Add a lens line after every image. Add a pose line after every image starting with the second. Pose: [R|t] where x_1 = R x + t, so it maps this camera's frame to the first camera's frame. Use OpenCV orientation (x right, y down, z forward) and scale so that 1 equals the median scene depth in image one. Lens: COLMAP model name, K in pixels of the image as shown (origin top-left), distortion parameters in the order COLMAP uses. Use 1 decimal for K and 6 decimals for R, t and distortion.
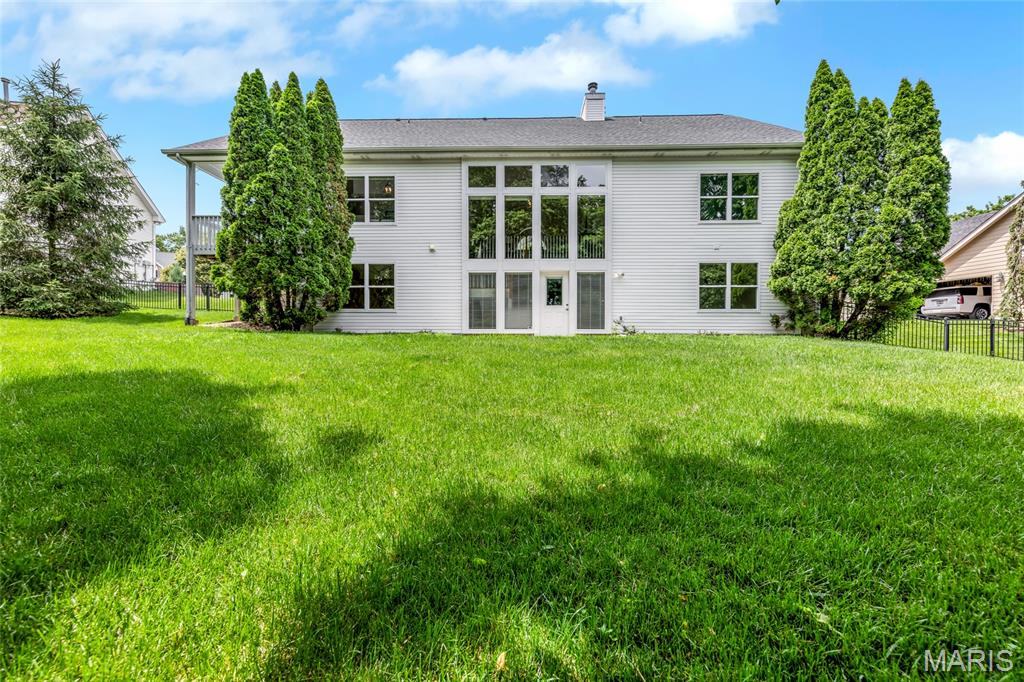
lens RADIAL K [[419.6, 0, 512.3], [0, 419.6, 361.8], [0, 0, 1]] dist [0.015222, 0.000046]
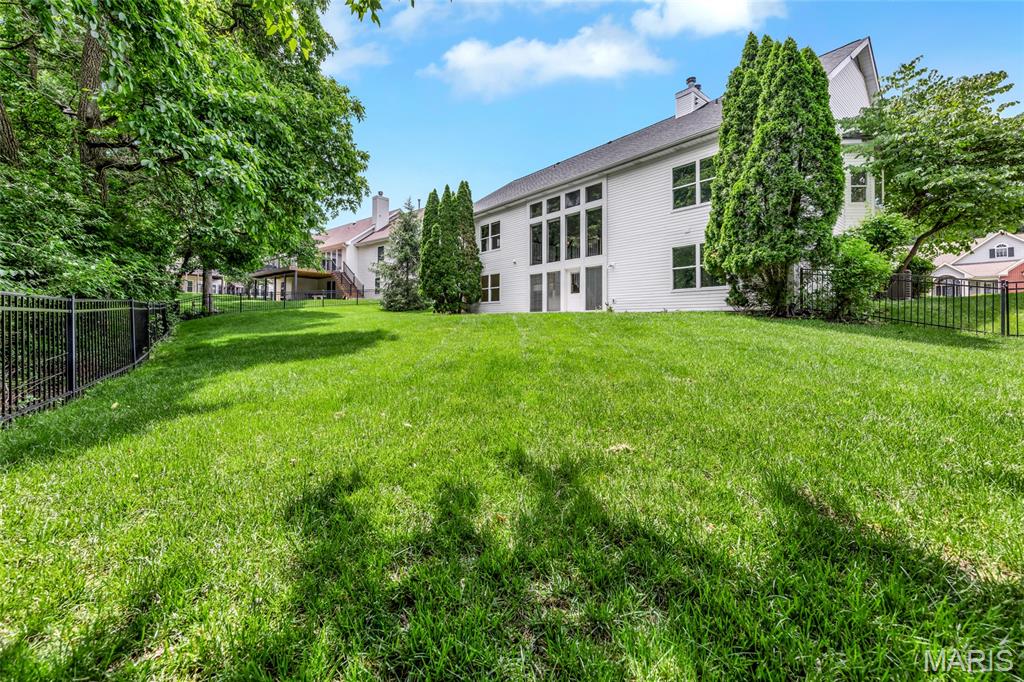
lens RADIAL K [[406.8, 0, 515.1], [0, 406.8, 335.5], [0, 0, 1]] dist [0.003149, 0.000197]
pose [[0.679978, 0.016771, -0.733041, 0.942254], [-0.023643, 0.999720, 0.000940, 0.006002], [0.732851, 0.016692, 0.680184, -0.031033]]
